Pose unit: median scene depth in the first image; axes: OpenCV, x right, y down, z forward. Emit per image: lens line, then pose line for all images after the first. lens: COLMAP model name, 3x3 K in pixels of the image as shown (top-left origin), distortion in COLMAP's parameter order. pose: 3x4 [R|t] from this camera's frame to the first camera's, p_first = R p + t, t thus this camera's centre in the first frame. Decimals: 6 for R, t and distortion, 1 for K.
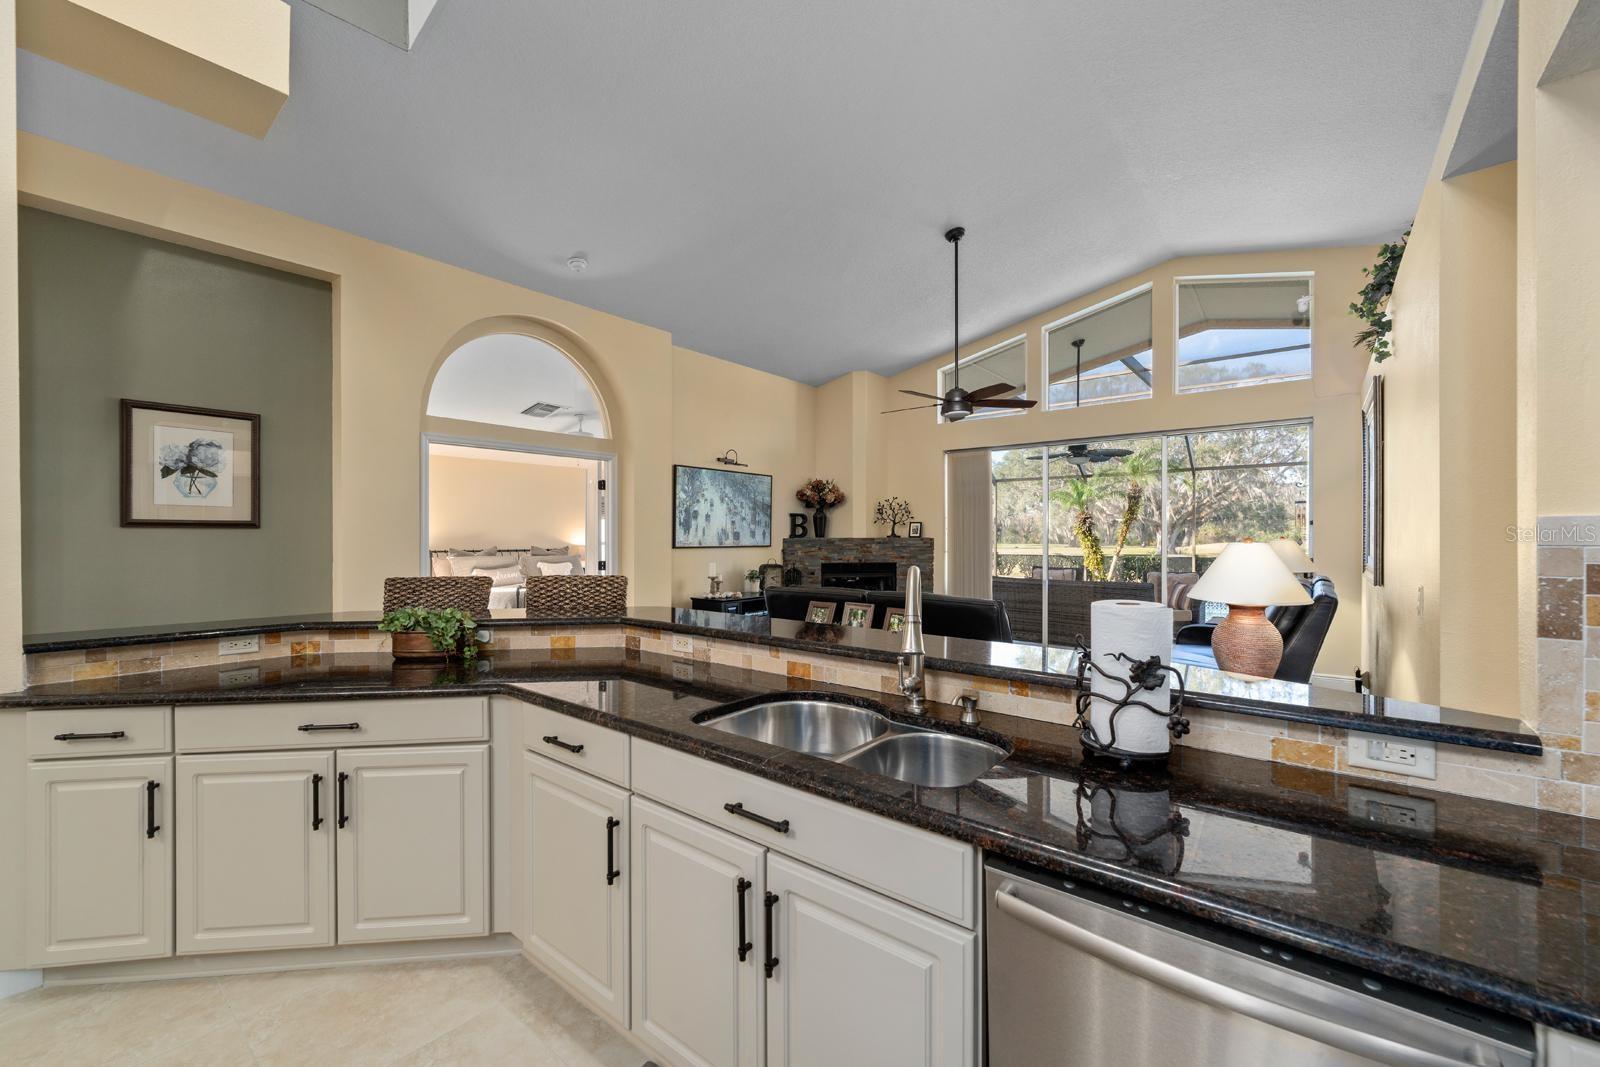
lens RADIAL K [[641.7, 0, 800.0], [0, 641.7, 533.5], [0, 0, 1]] dist [-0.000027, -0.000257]
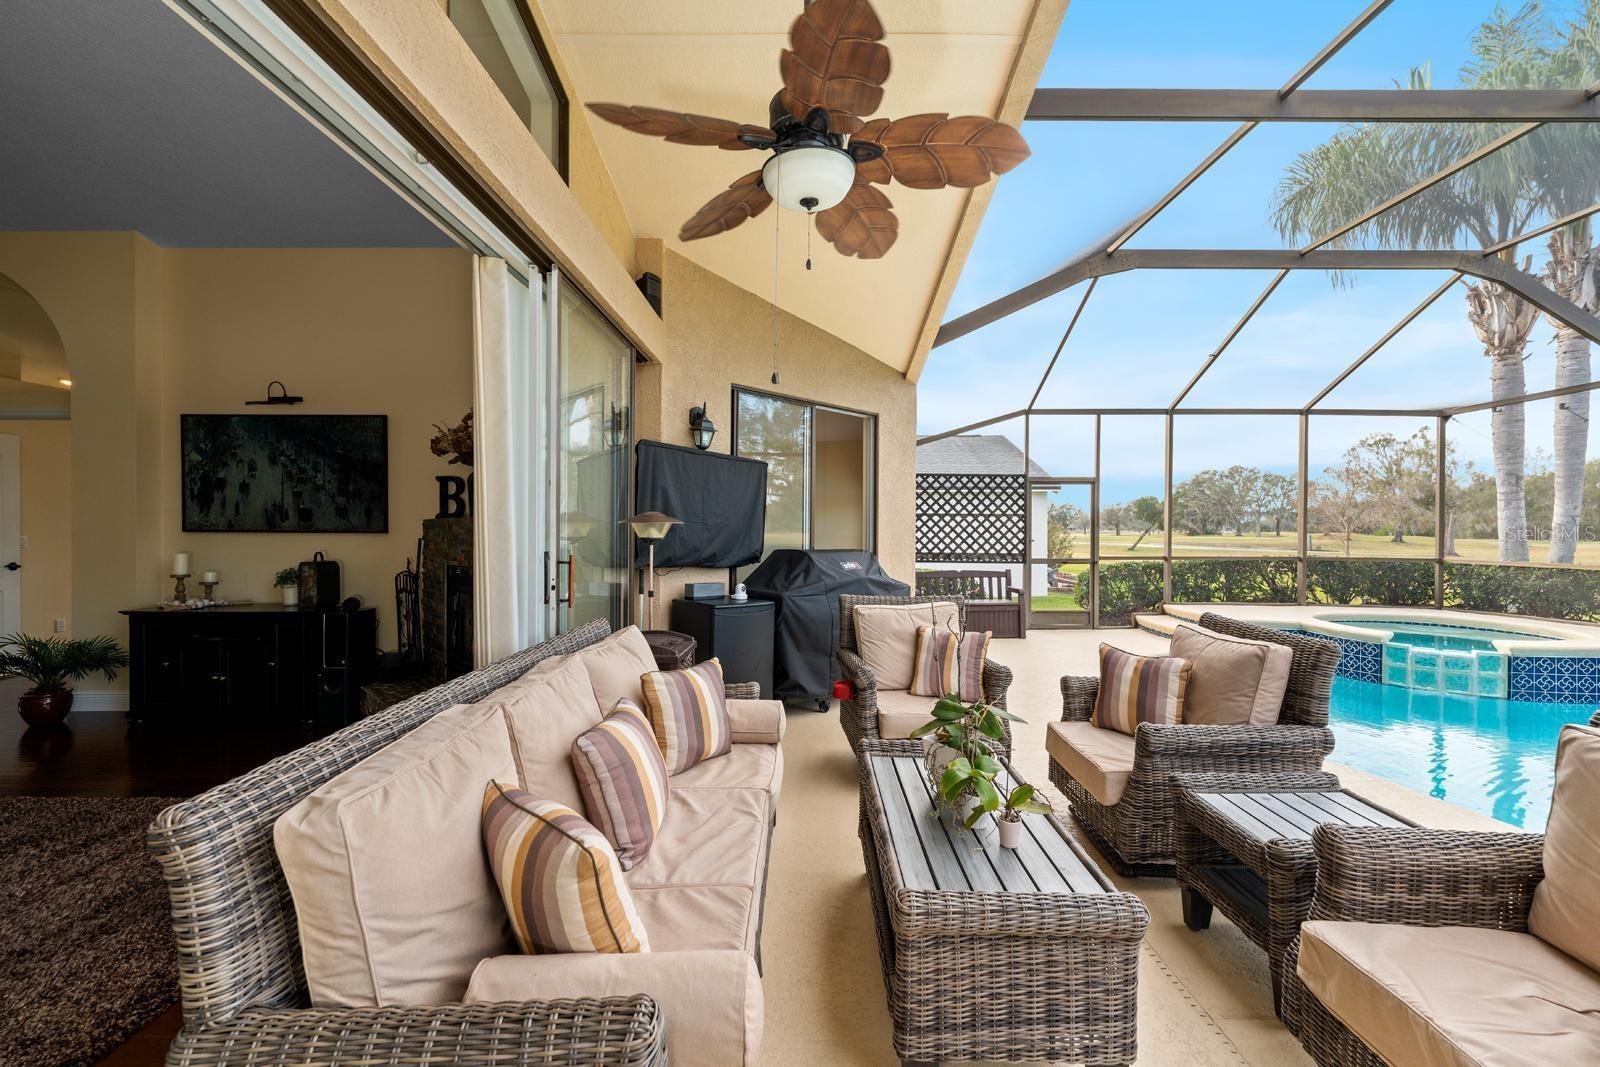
lens RADIAL K [[635.9, 0, 803.6], [0, 635.9, 535.4], [0, 0, 1]] dist [0.000012, -0.000040]
pose [[0.621550, 0.005987, -0.783351, 0.722654], [-0.000545, 0.999974, 0.007210, 0.019811], [0.783374, -0.004055, 0.621537, 1.006970]]
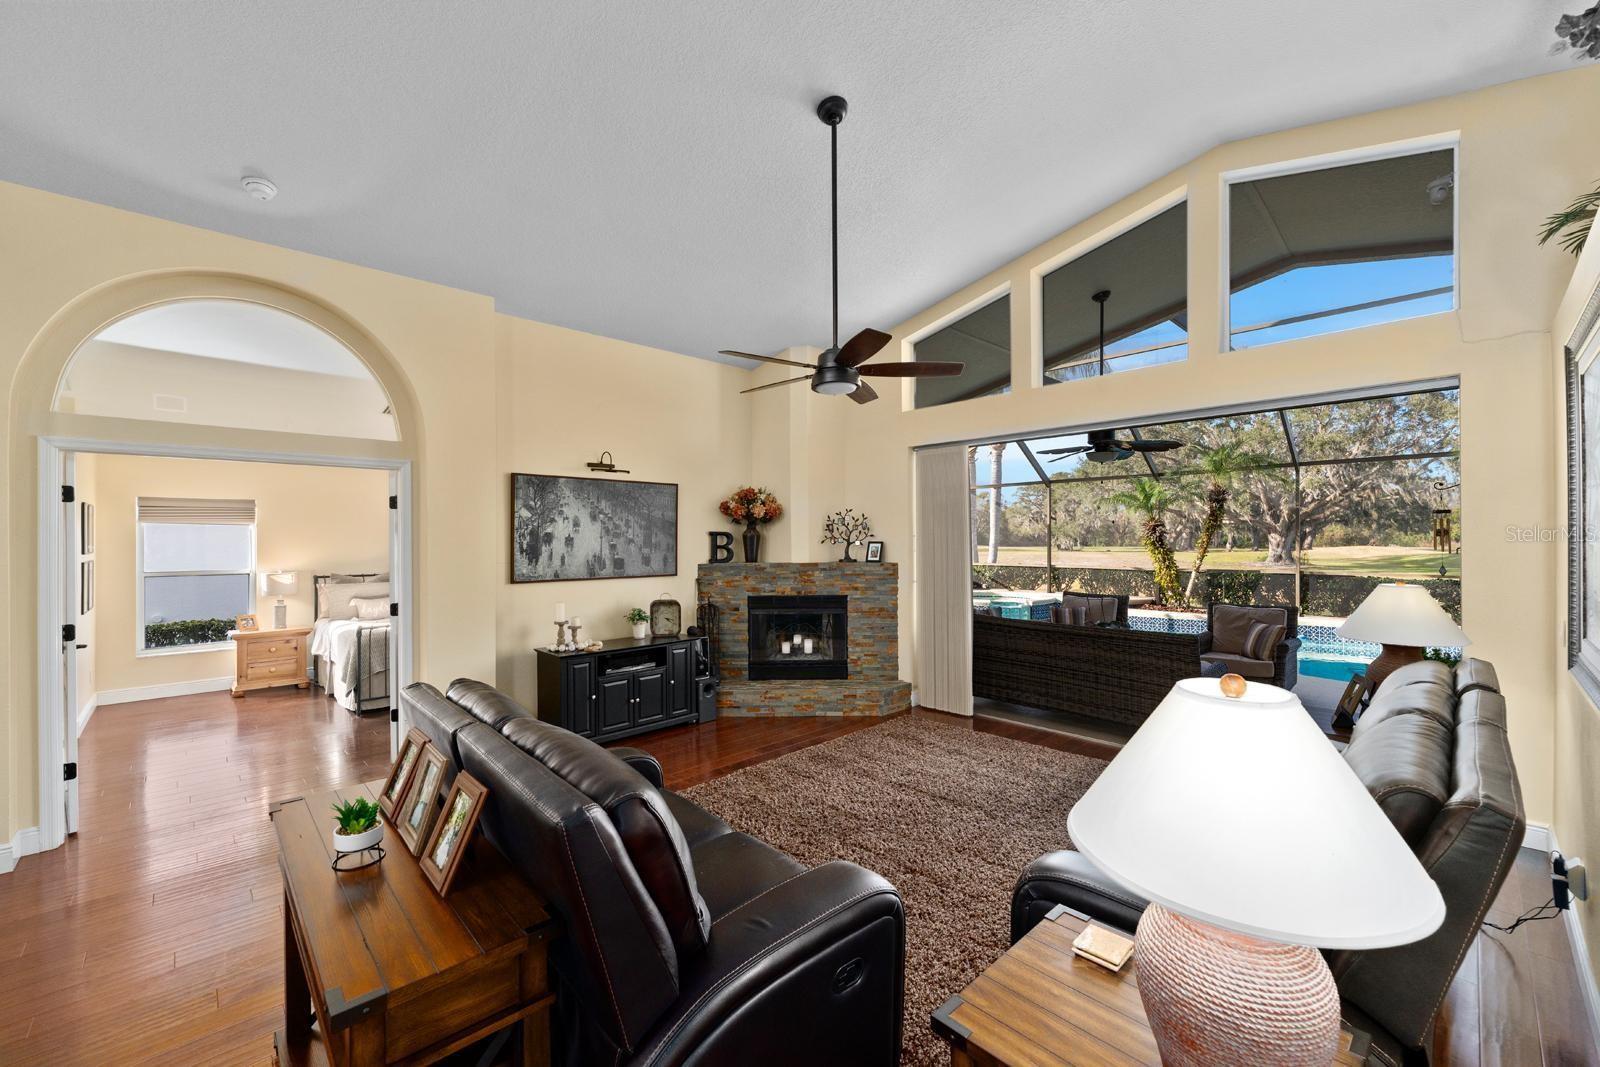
lens RADIAL K [[641.7, 0, 800.0], [0, 641.7, 533.5], [0, 0, 1]] dist [-0.000027, -0.000257]
pose [[0.991466, -0.005224, -0.130262, 0.219648], [0.004791, 0.999982, -0.003632, -0.028959], [0.130278, 0.002977, 0.991473, 0.268165]]
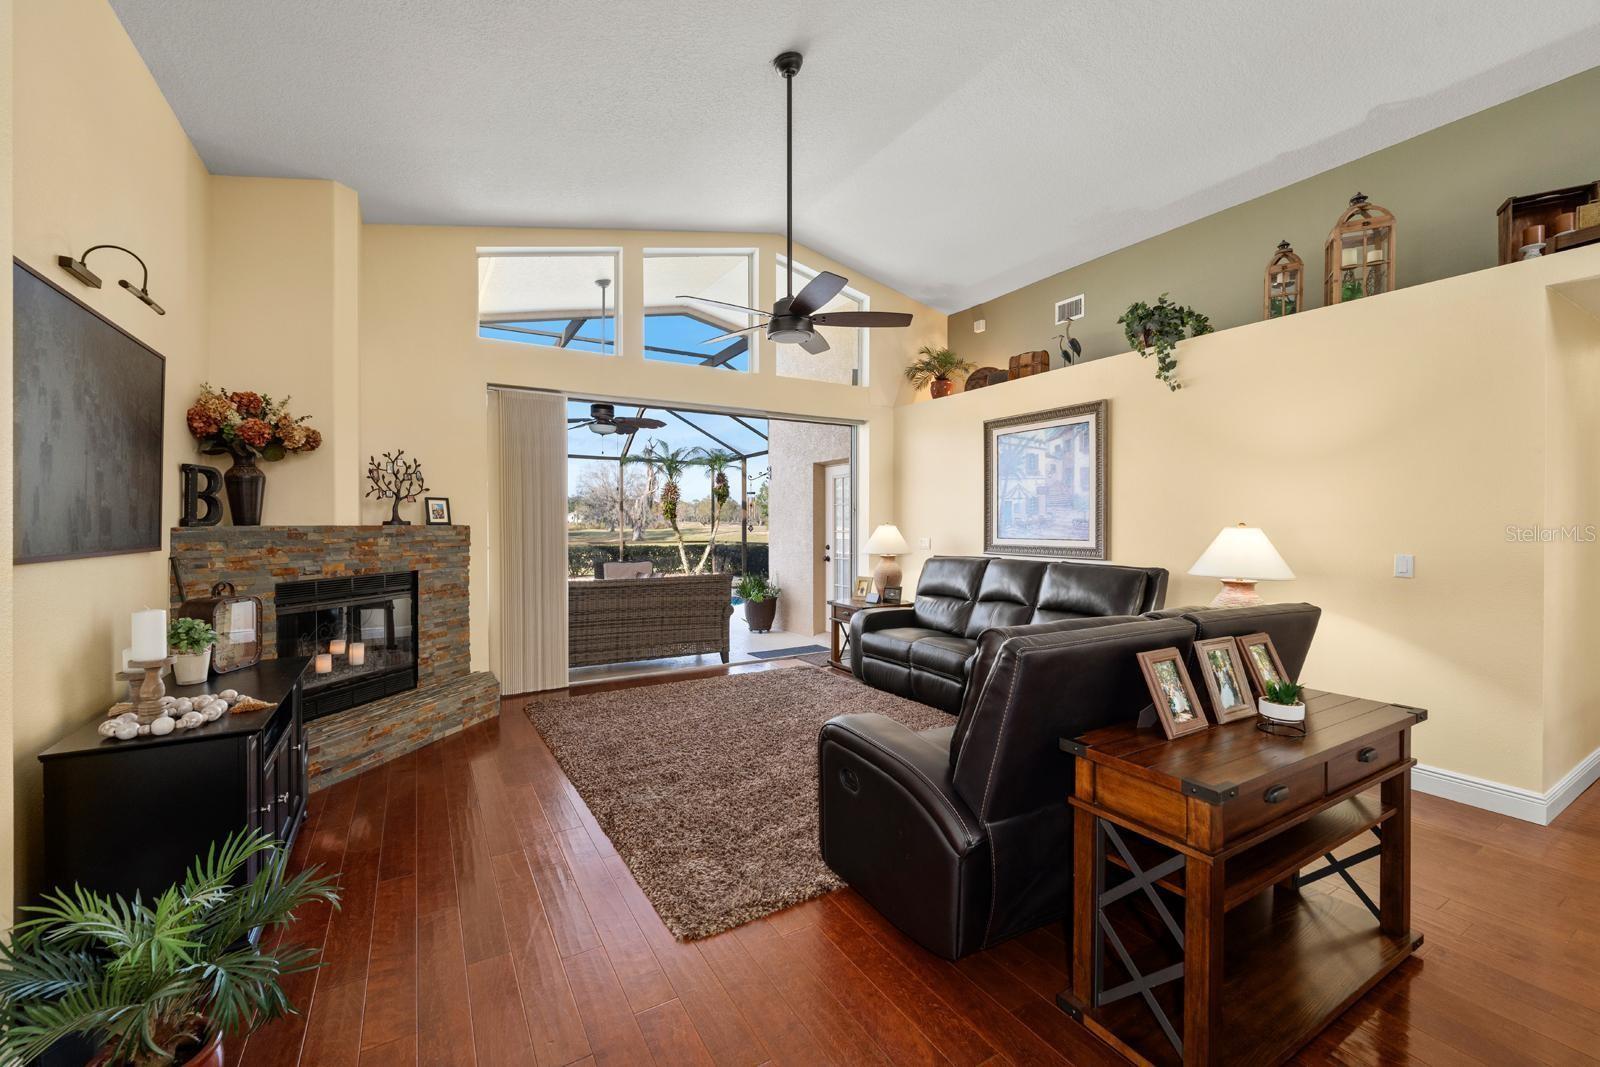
lens RADIAL K [[646.8, 0, 802.3], [0, 646.8, 526.5], [0, 0, 1]] dist [-0.002431, -0.000517]
pose [[0.349727, -0.004403, 0.936841, -0.282453], [-0.003695, 0.999975, 0.006079, 0.003568], [-0.936844, -0.005588, 0.349702, 0.567713]]
